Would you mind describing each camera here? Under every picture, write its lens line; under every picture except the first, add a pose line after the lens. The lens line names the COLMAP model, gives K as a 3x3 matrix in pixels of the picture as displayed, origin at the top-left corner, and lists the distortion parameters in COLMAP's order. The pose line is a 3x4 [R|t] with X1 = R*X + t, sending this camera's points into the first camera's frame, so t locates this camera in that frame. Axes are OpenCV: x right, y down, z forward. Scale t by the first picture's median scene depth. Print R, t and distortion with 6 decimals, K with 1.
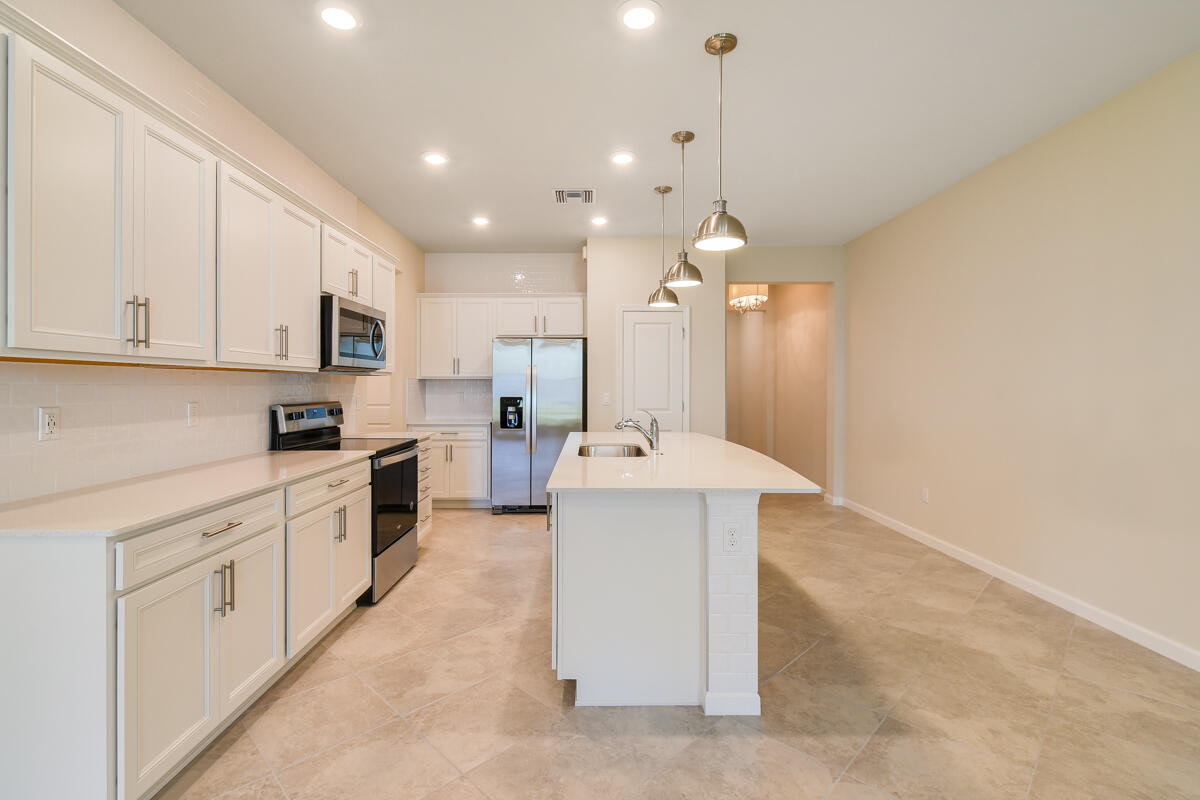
lens RADIAL K [[552.3, 0, 598.6], [0, 552.3, 388.2], [0, 0, 1]] dist [0.002782, 0.000215]
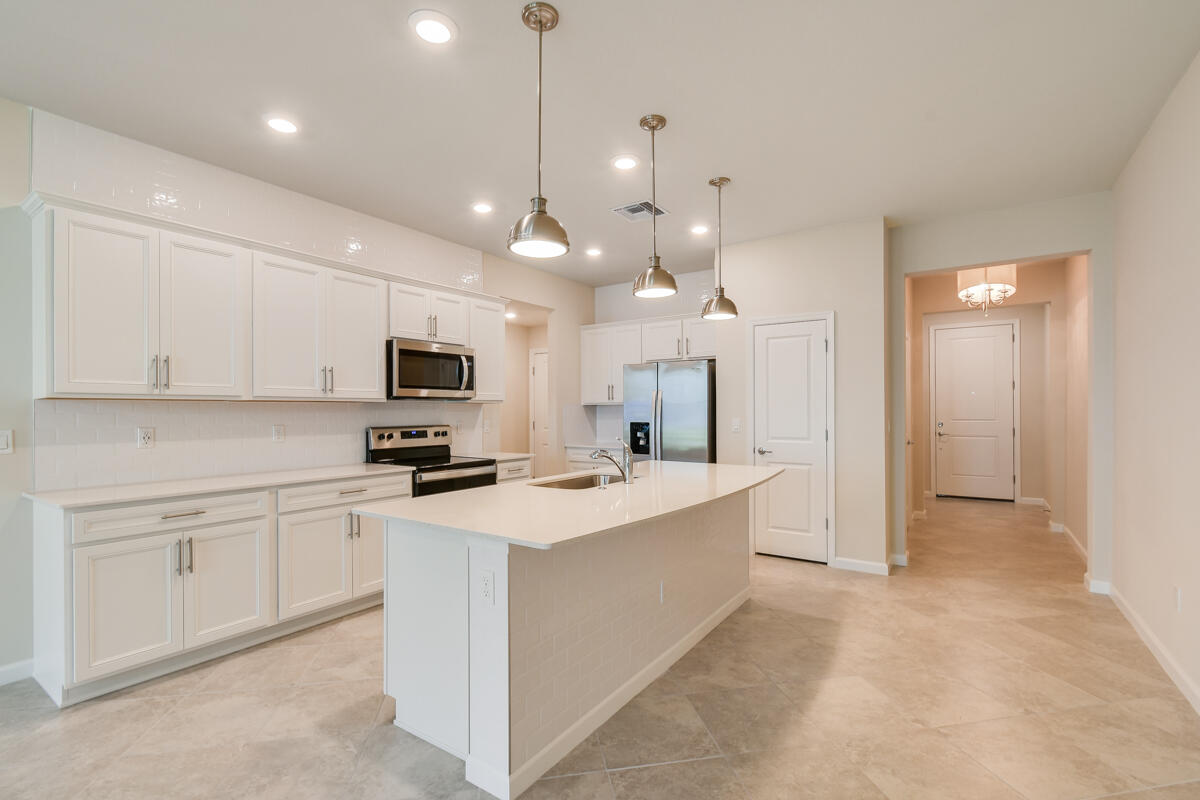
lens RADIAL K [[541.1, 0, 600.7], [0, 541.1, 412.2], [0, 0, 1]] dist [0.003850, -0.000387]
pose [[0.821484, -0.004961, -0.570210, 0.573846], [0.004243, 0.999988, -0.002587, -0.000246], [0.570215, -0.000295, 0.821495, 0.264207]]
